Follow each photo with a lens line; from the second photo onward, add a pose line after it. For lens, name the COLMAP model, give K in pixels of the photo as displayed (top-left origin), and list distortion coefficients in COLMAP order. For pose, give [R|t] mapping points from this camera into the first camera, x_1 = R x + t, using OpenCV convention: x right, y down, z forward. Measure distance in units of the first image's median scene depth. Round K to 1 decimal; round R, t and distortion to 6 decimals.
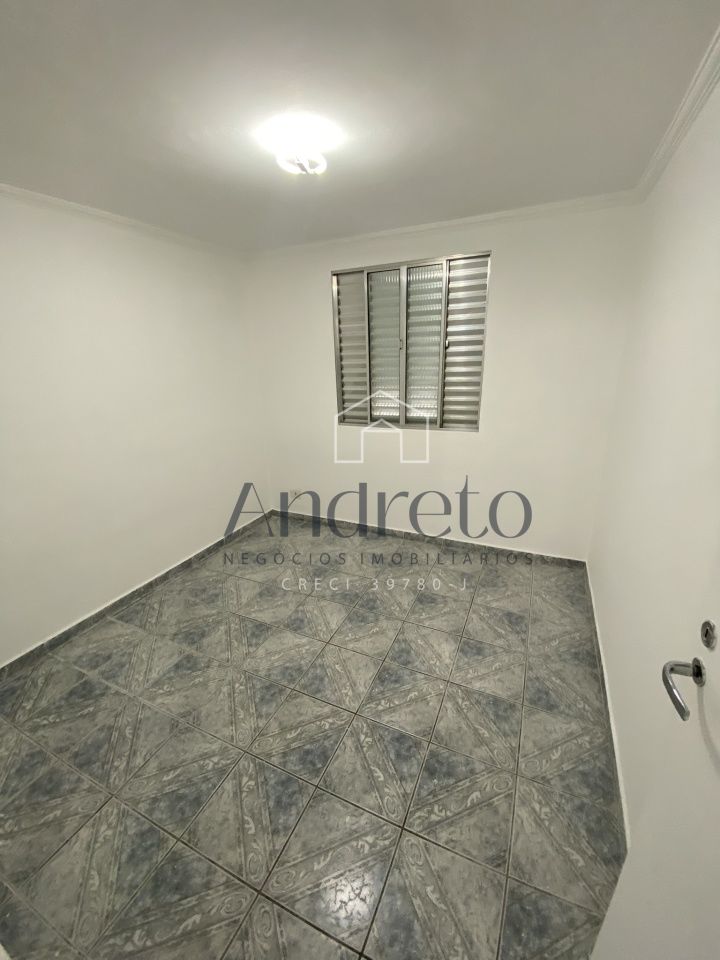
lens RADIAL K [[388.6, 0, 366.7], [0, 388.6, 488.3], [0, 0, 1]] dist [0.004540, -0.013866]
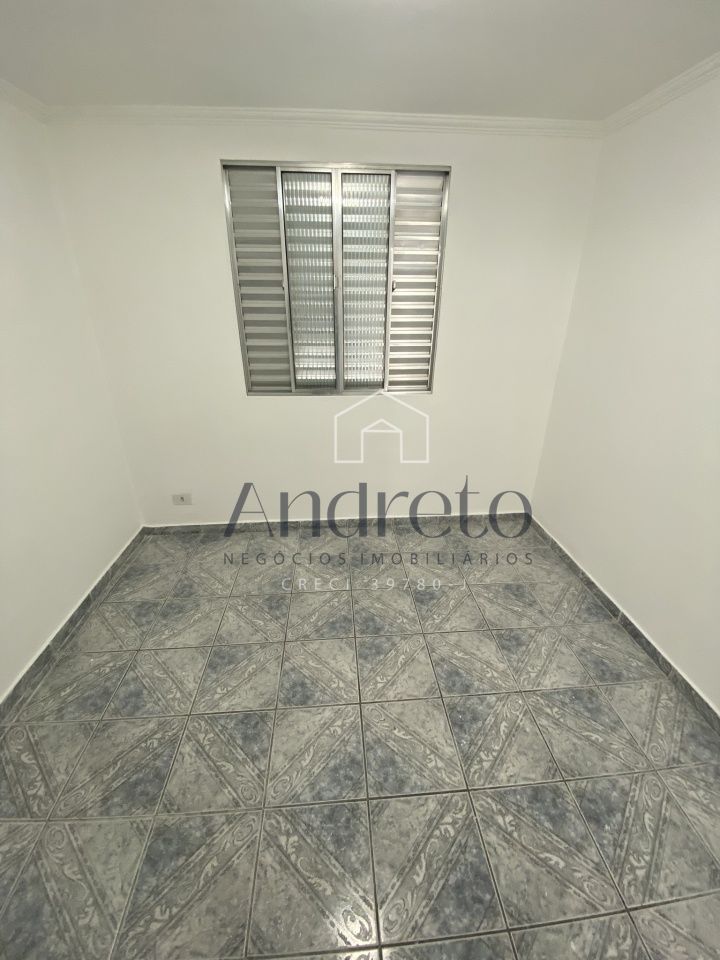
lens RADIAL K [[388.6, 0, 364.7], [0, 388.6, 483.0], [0, 0, 1]] dist [0.004540, -0.013866]
pose [[0.874070, -0.176521, 0.452595, -0.385958], [0.134171, 0.983129, 0.124323, -0.106353], [-0.466905, -0.047942, 0.883007, 0.412323]]
